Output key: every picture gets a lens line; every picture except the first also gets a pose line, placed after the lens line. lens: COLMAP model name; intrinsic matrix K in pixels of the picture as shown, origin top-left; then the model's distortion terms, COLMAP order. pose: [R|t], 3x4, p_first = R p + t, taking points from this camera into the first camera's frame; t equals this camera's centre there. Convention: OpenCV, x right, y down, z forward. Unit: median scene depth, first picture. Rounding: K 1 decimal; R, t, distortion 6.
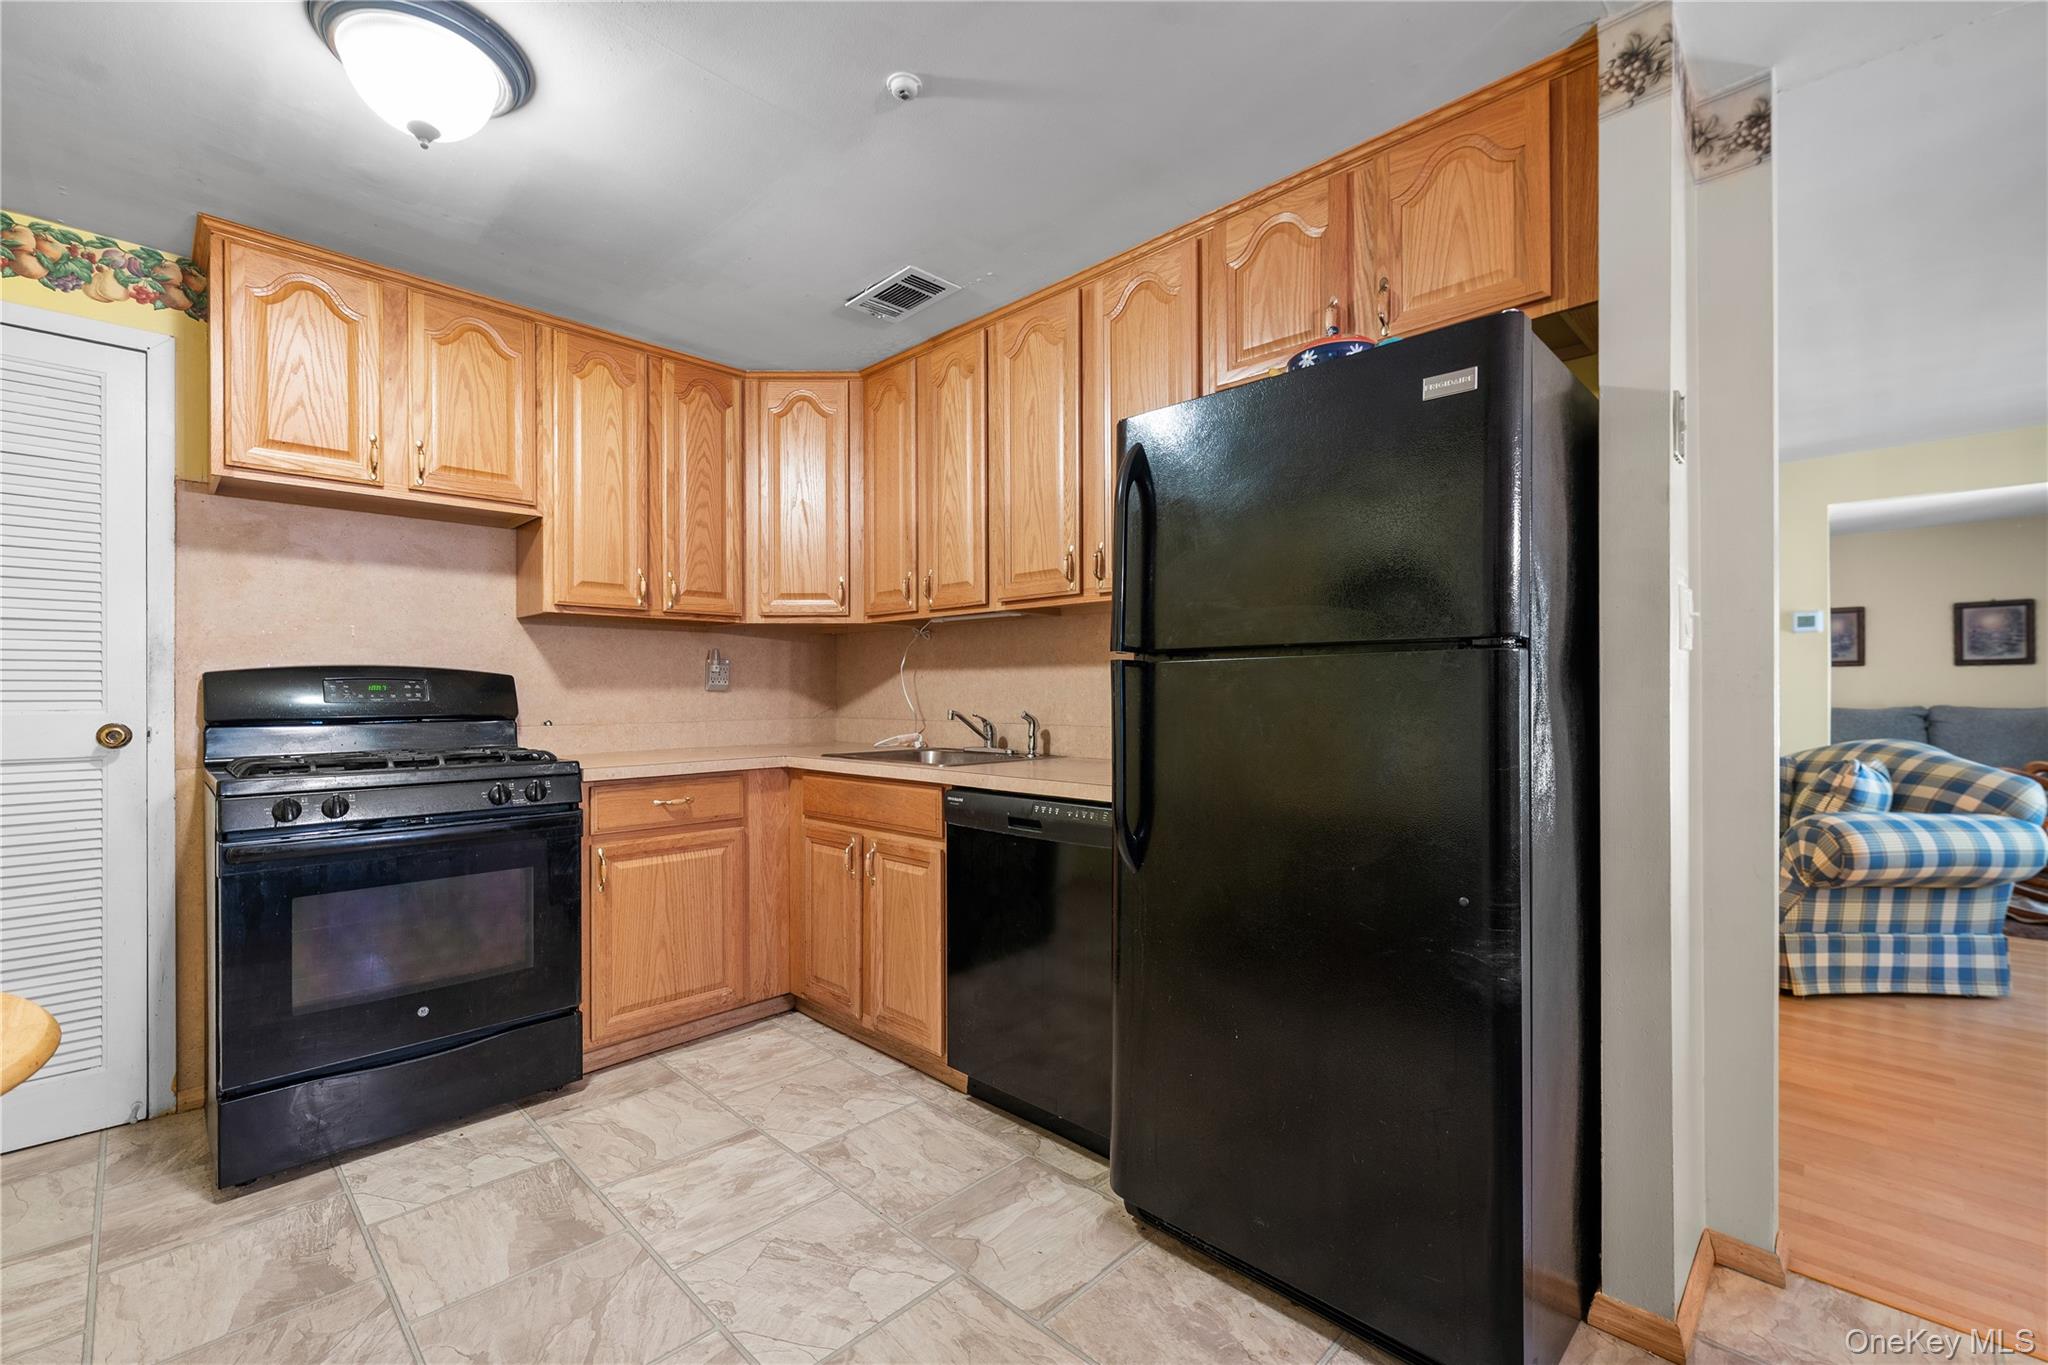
lens RADIAL K [[861.6, 0, 989.3], [0, 861.6, 690.3], [0, 0, 1]] dist [0.001230, 0.000607]
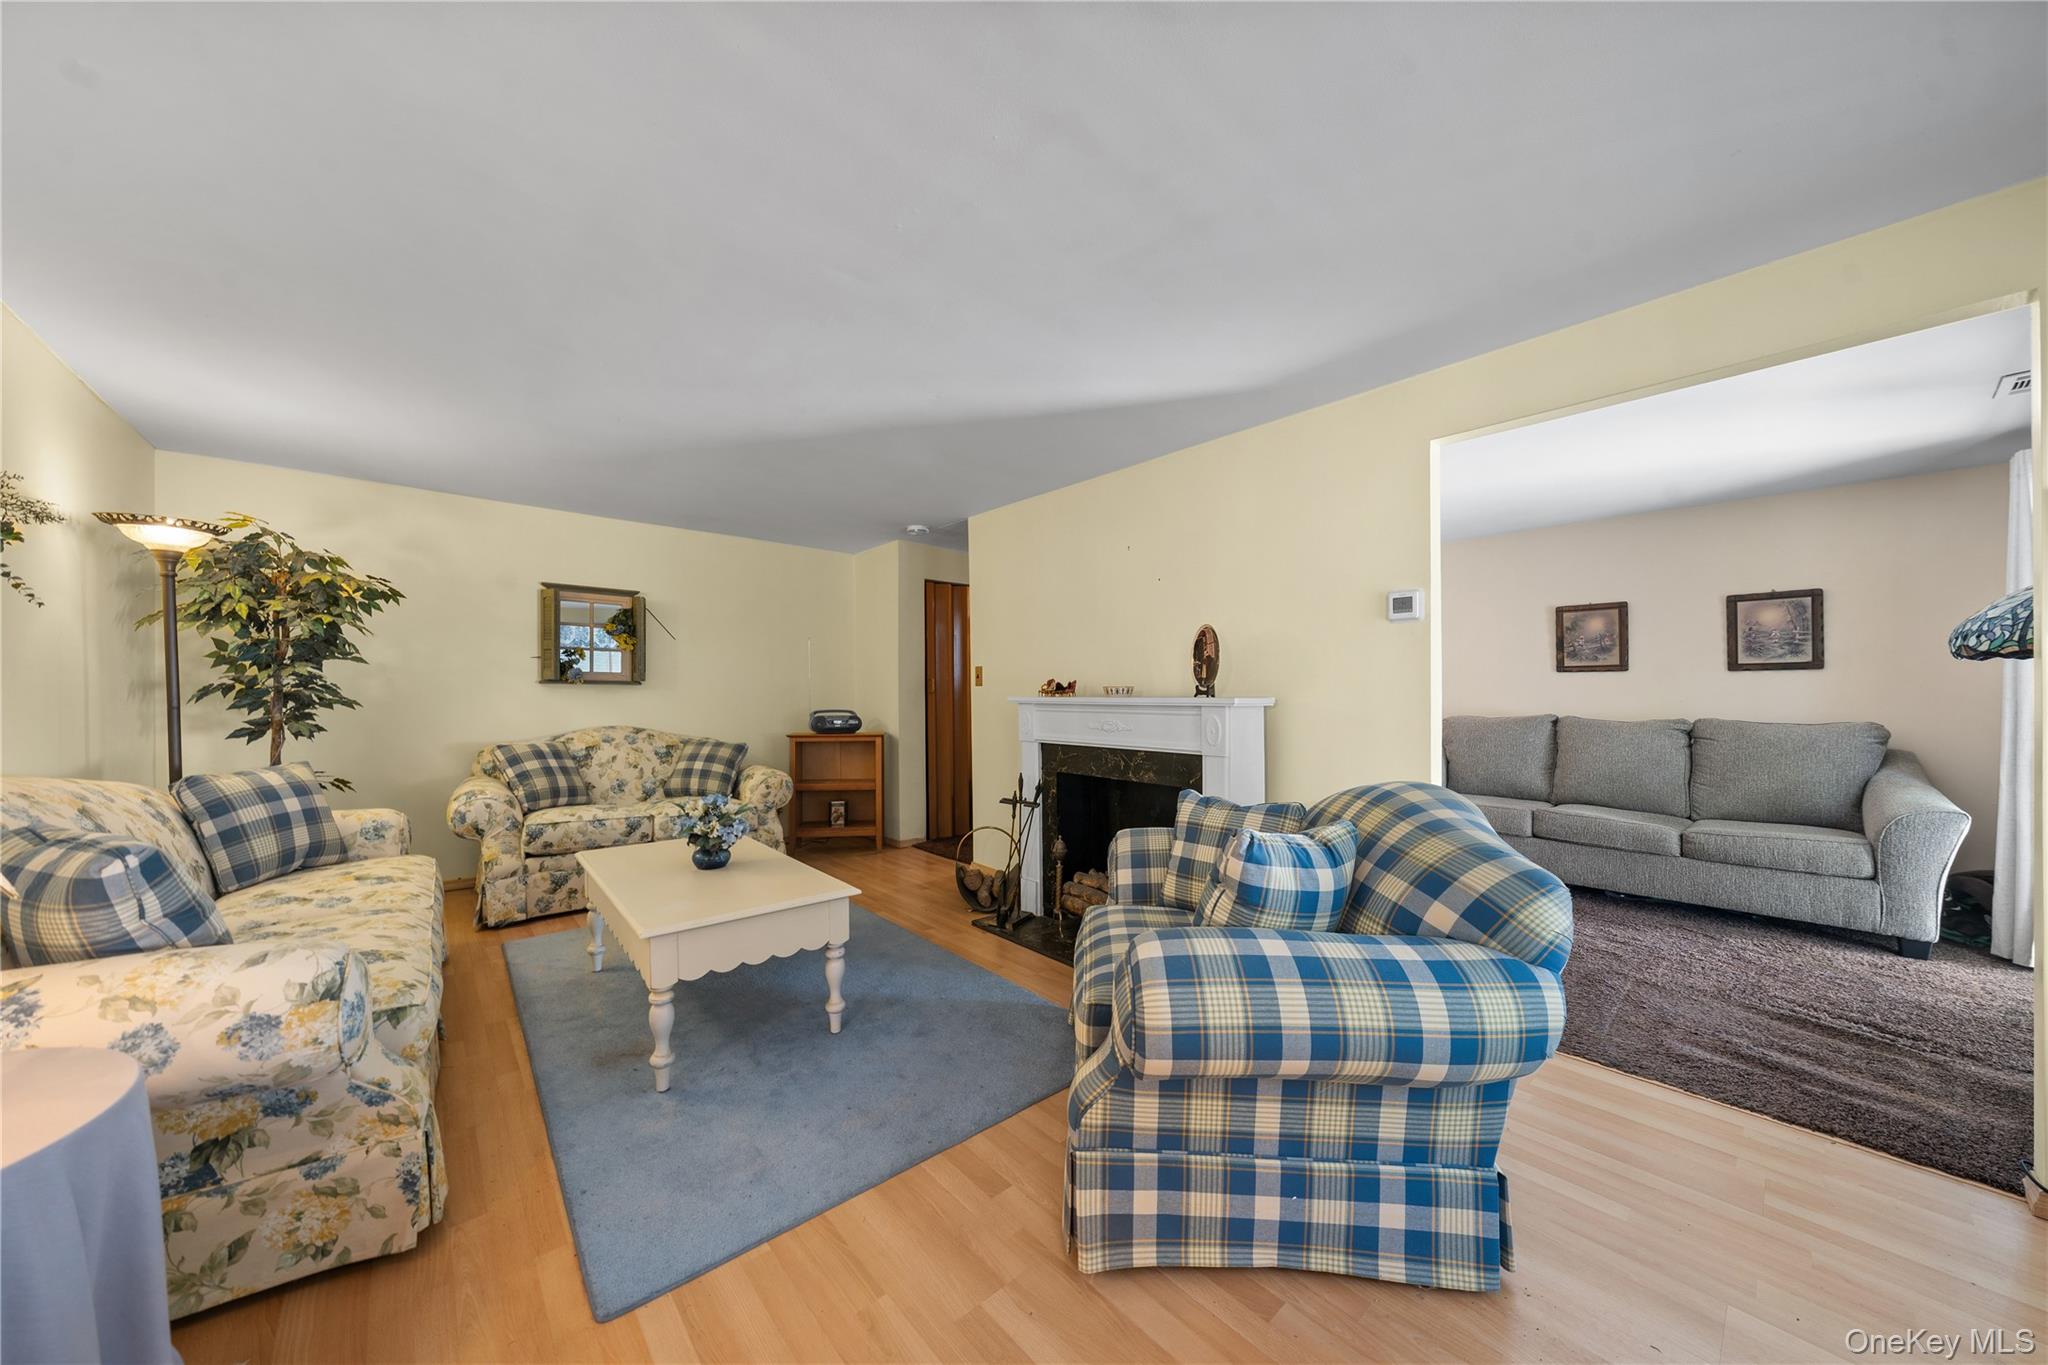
lens RADIAL K [[678.5, 0, 1023.5], [0, 678.5, 690.4], [0, 0, 1]] dist [-0.000526, -0.000027]
pose [[0.997597, 0.005716, -0.069040, 5.239974], [-0.005841, 0.999982, -0.001597, -0.050260], [0.069030, 0.001997, 0.997613, 3.251270]]
